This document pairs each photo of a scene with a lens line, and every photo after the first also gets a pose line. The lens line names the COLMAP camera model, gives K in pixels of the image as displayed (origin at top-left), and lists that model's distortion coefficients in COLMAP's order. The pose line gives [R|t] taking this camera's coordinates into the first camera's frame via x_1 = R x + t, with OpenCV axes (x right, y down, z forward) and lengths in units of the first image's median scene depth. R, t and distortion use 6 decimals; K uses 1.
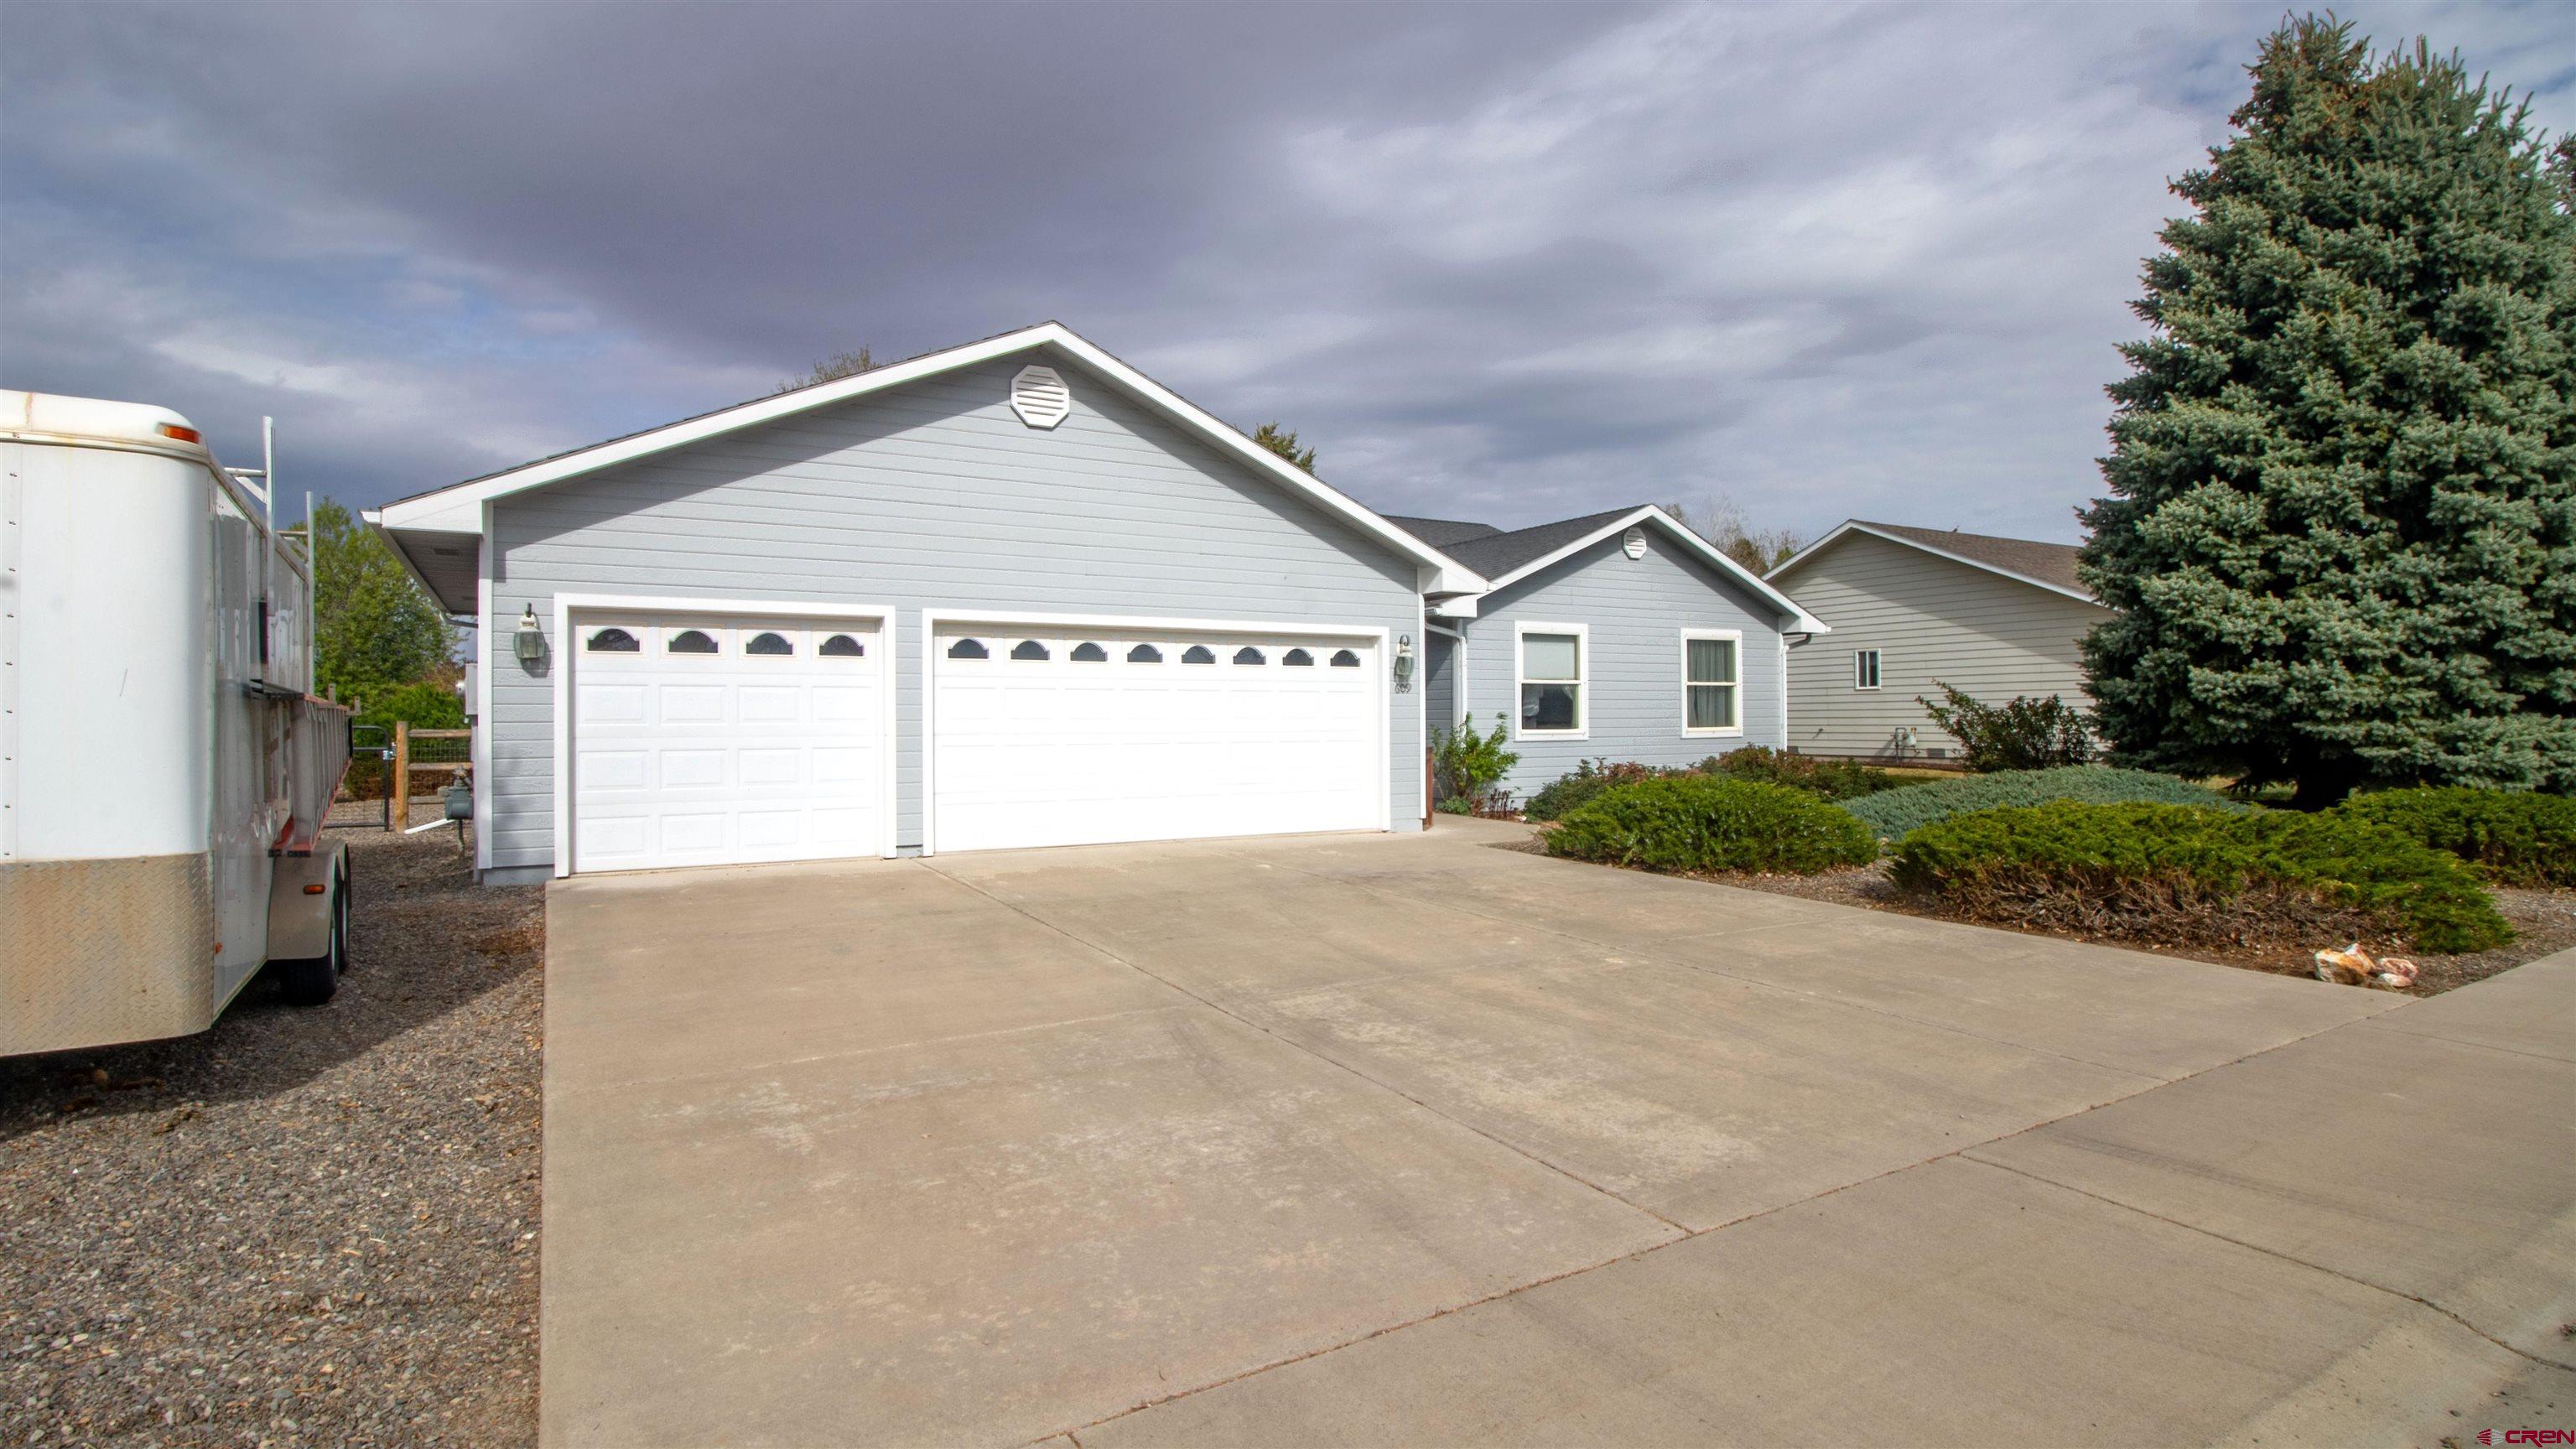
lens RADIAL K [[1246.5, 0, 1297.7], [0, 1246.5, 719.8], [0, 0, 1]] dist [-0.003863, -0.003036]
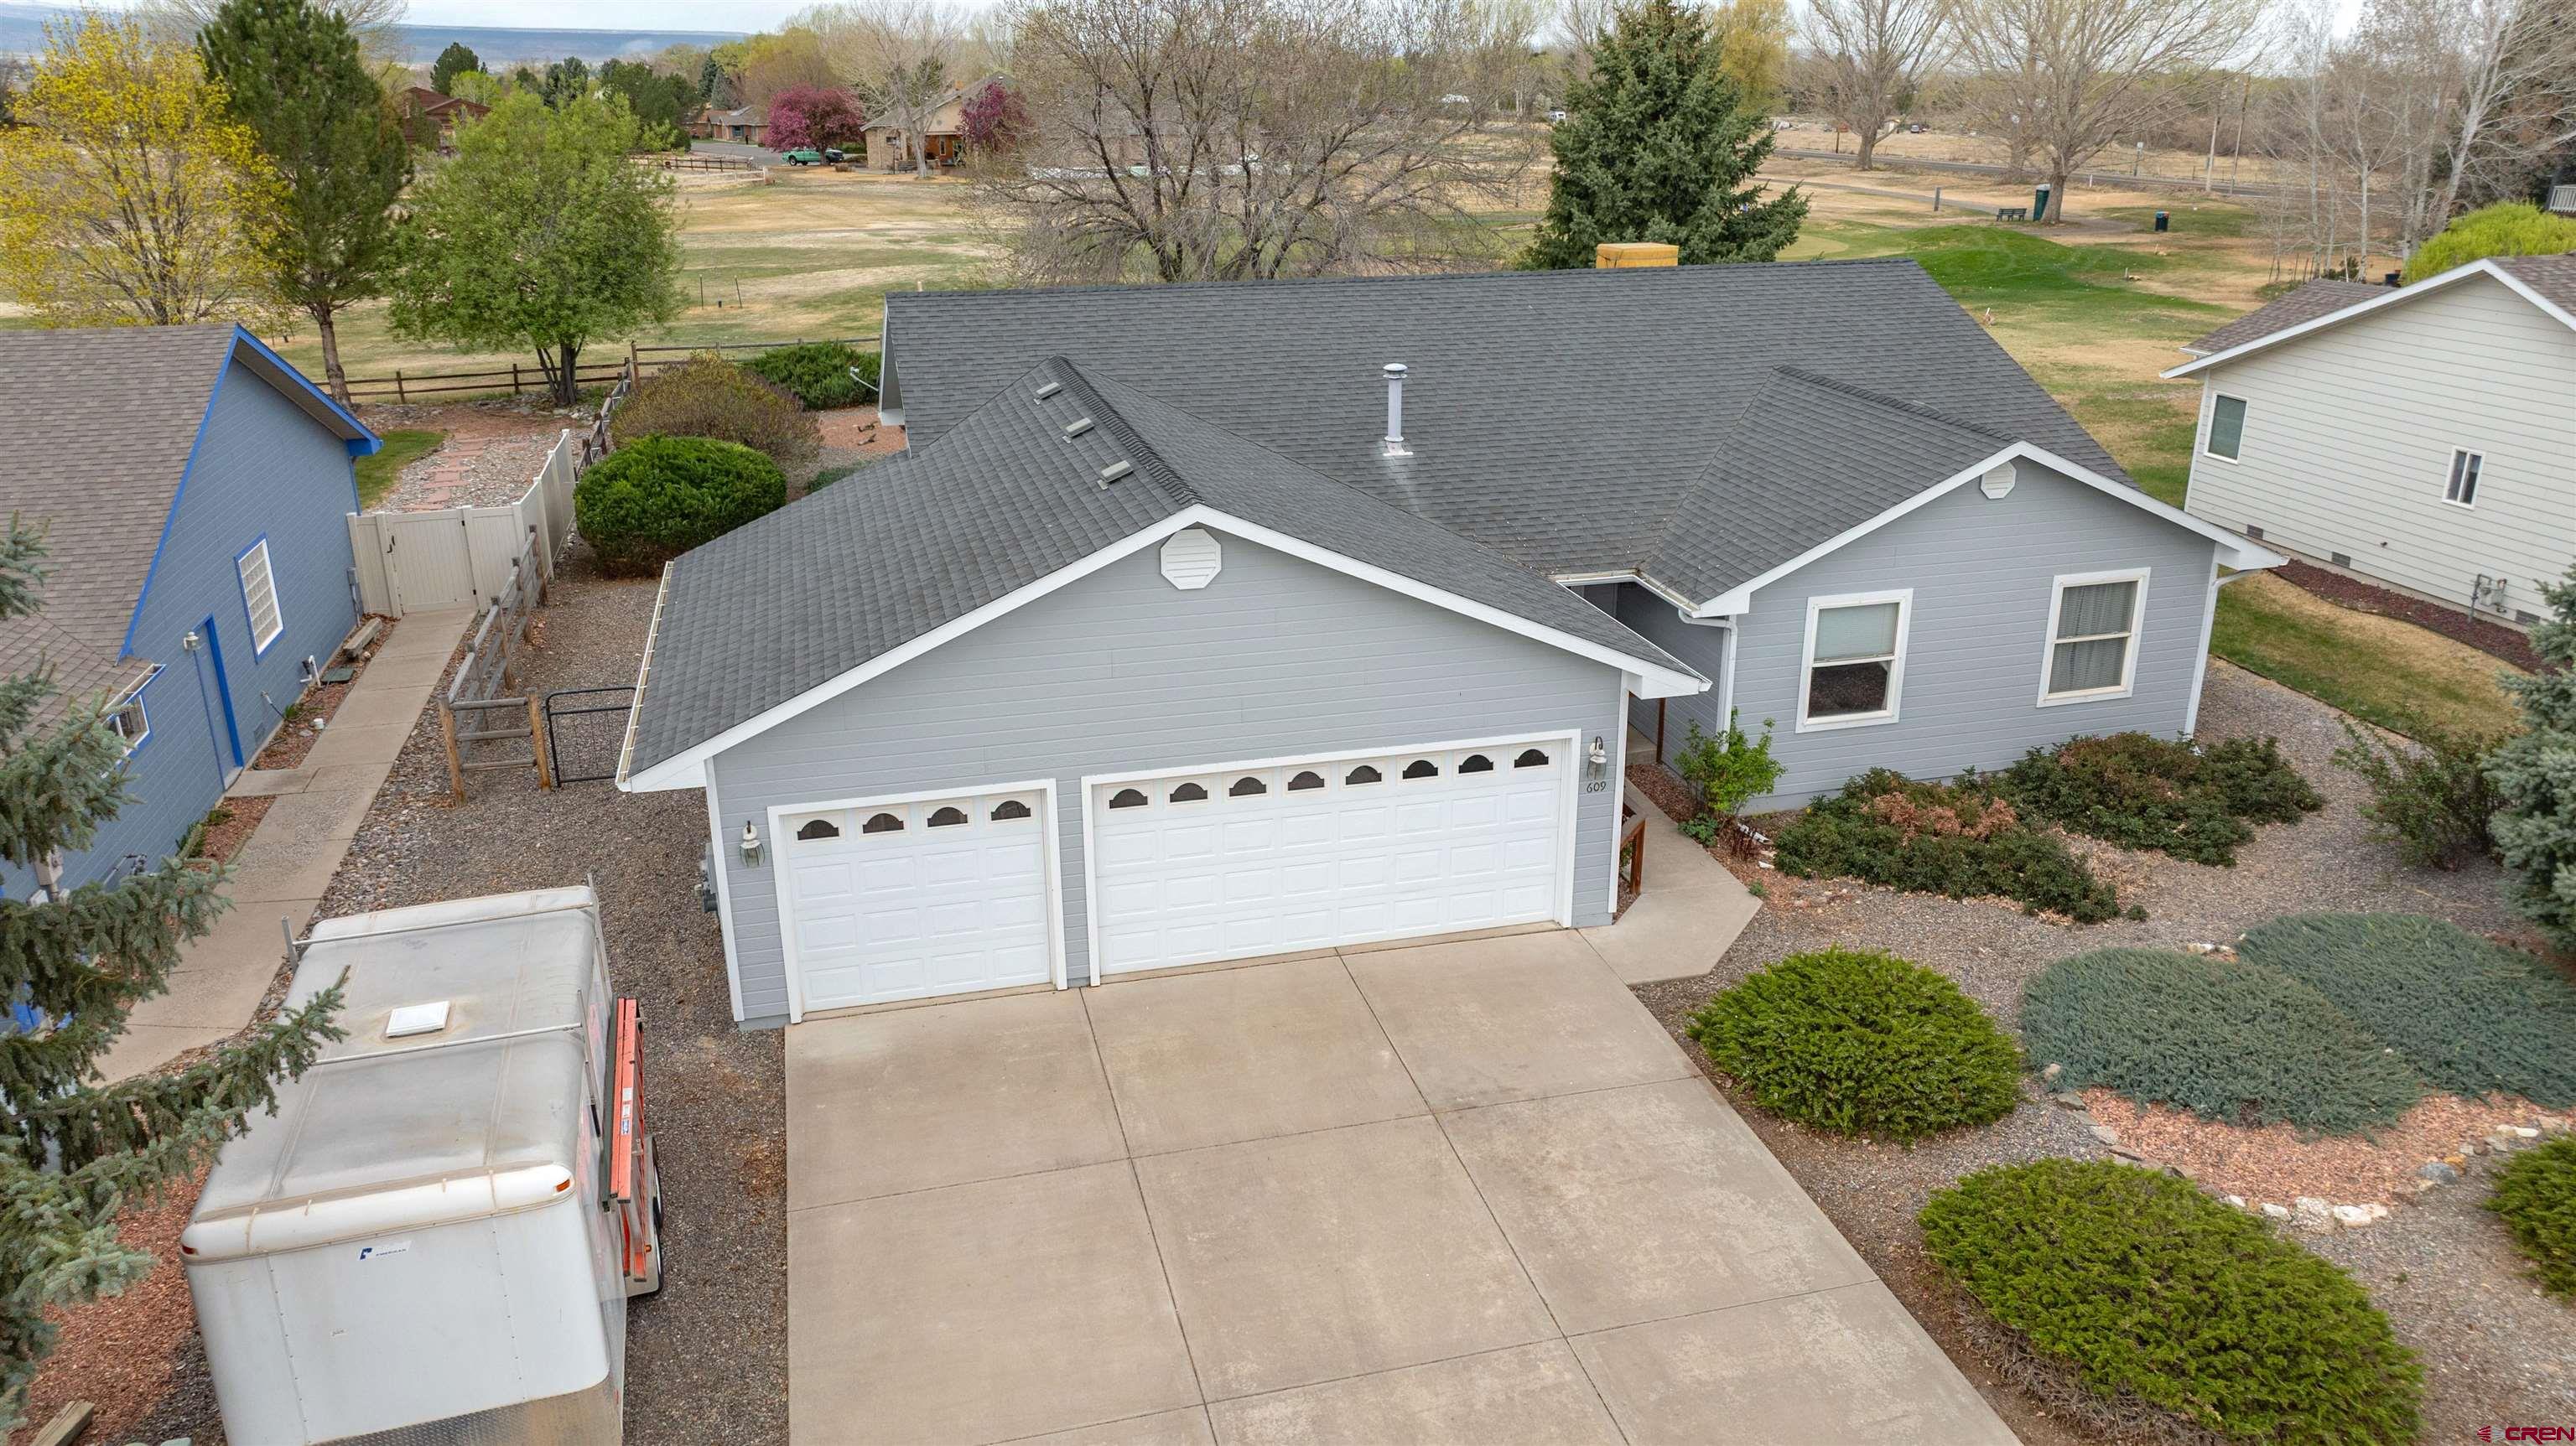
lens RADIAL K [[1829.7, 0, 1338.8], [0, 1829.7, 713.4], [0, 0, 1]] dist [-0.036314, 0.044496]
pose [[0.966070, 0.095921, -0.239807, 0.242344], [-0.006728, 0.937510, 0.347893, -0.602454], [0.258192, -0.334476, 0.906346, -0.284886]]
